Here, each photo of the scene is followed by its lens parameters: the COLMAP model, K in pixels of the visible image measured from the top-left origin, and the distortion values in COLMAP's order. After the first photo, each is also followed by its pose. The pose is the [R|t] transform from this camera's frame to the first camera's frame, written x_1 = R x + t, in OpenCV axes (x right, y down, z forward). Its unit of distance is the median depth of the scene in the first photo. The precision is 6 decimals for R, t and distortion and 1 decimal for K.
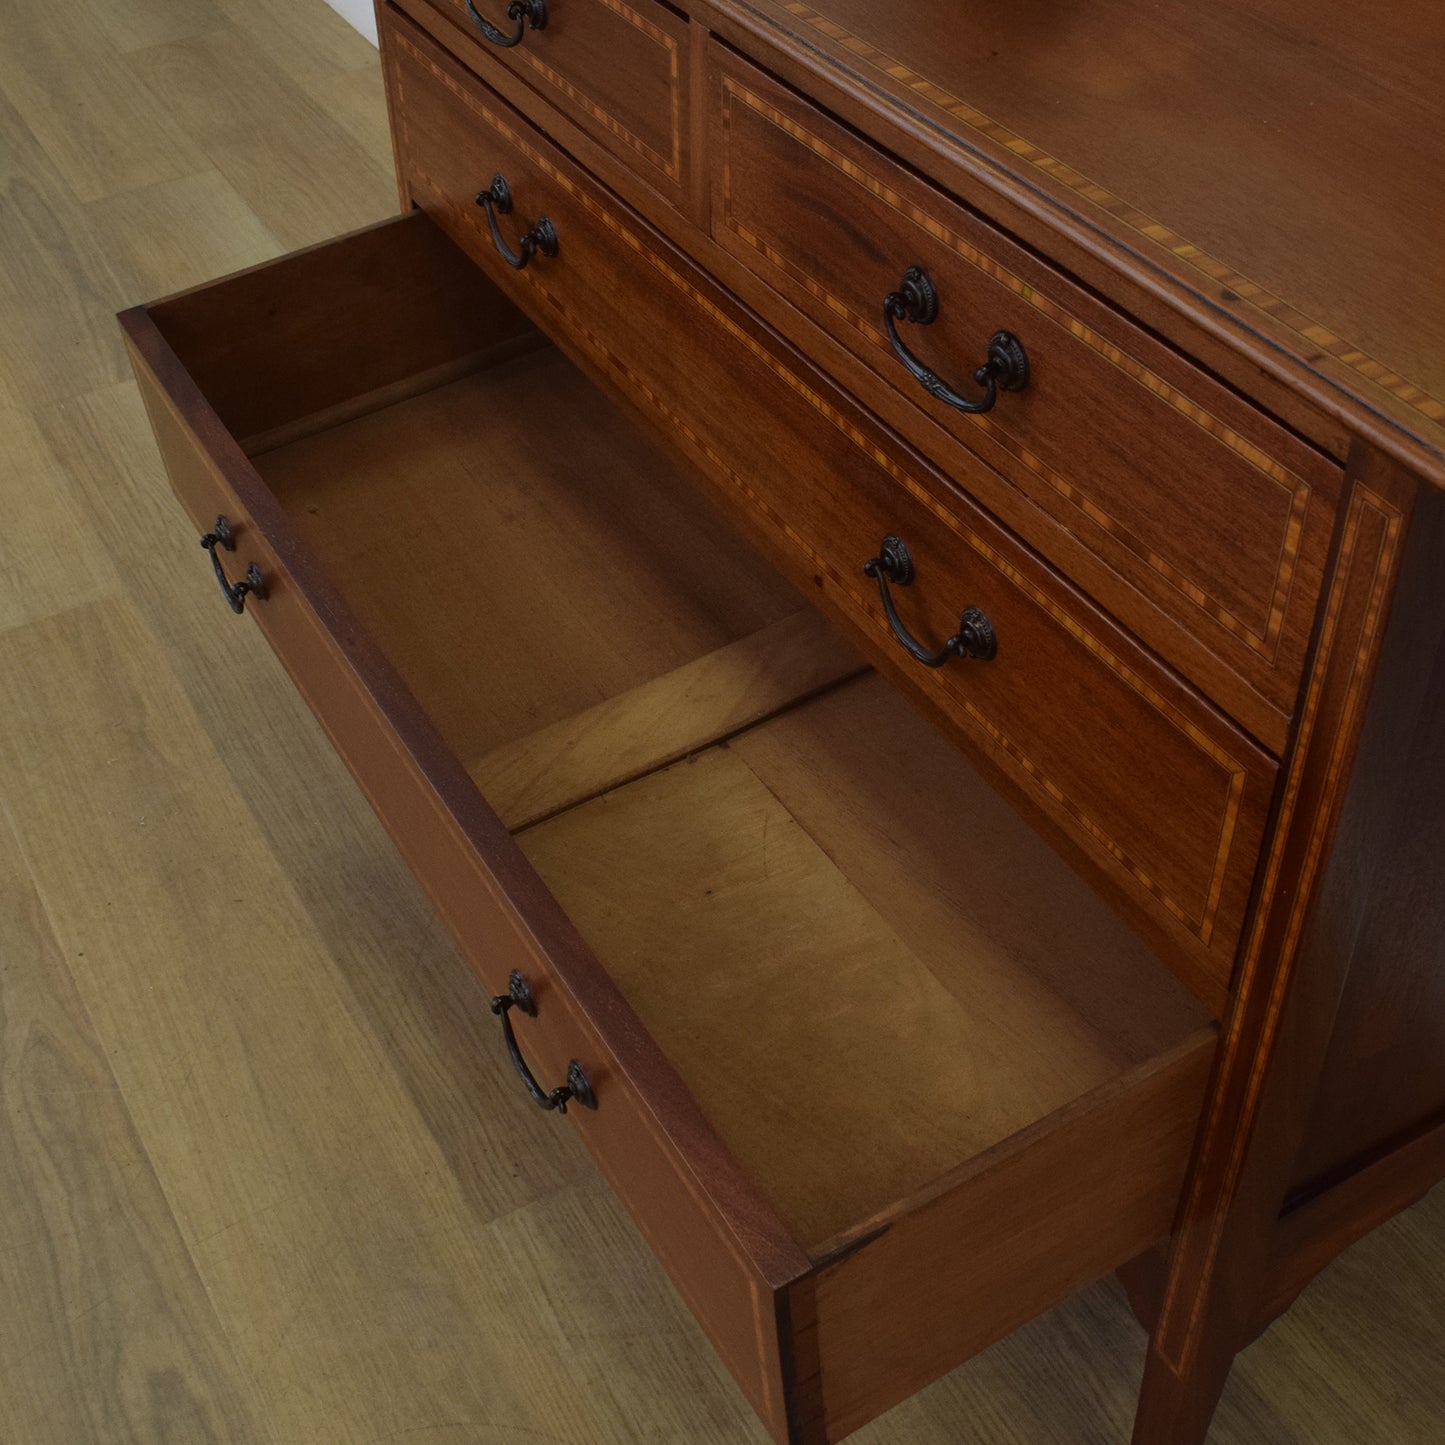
lens RADIAL K [[1955.5, 0, 725.0], [0, 1955.5, 723.5], [0, 0, 1]] dist [-0.082137, 0.000000]
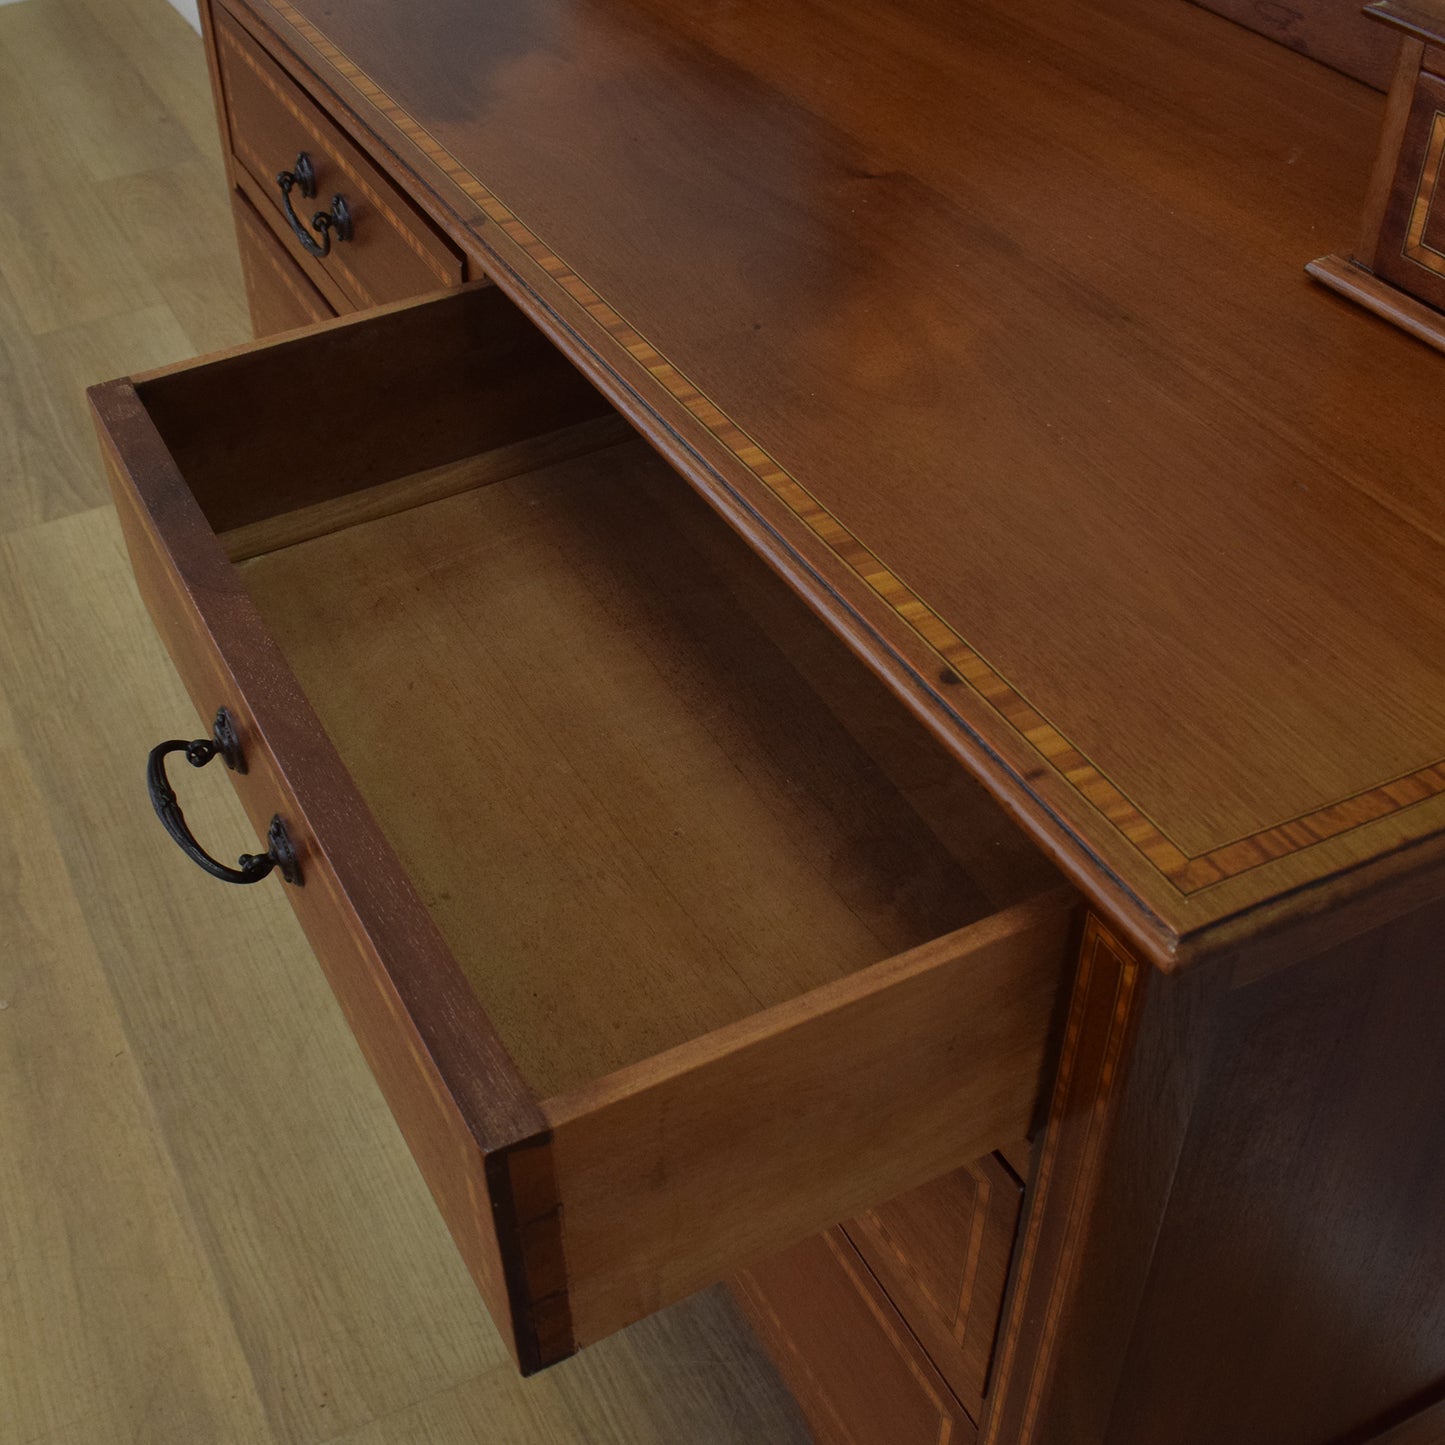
lens RADIAL K [[1845.9, 0, 617.5], [0, 1845.9, 758.6], [0, 0, 1]] dist [-0.084395, 0.000000]
pose [[0.997266, 0.036630, -0.064183, 0.081145], [-0.037314, 0.999259, -0.009488, -0.082637], [0.063788, 0.011857, 0.997893, 0.096056]]
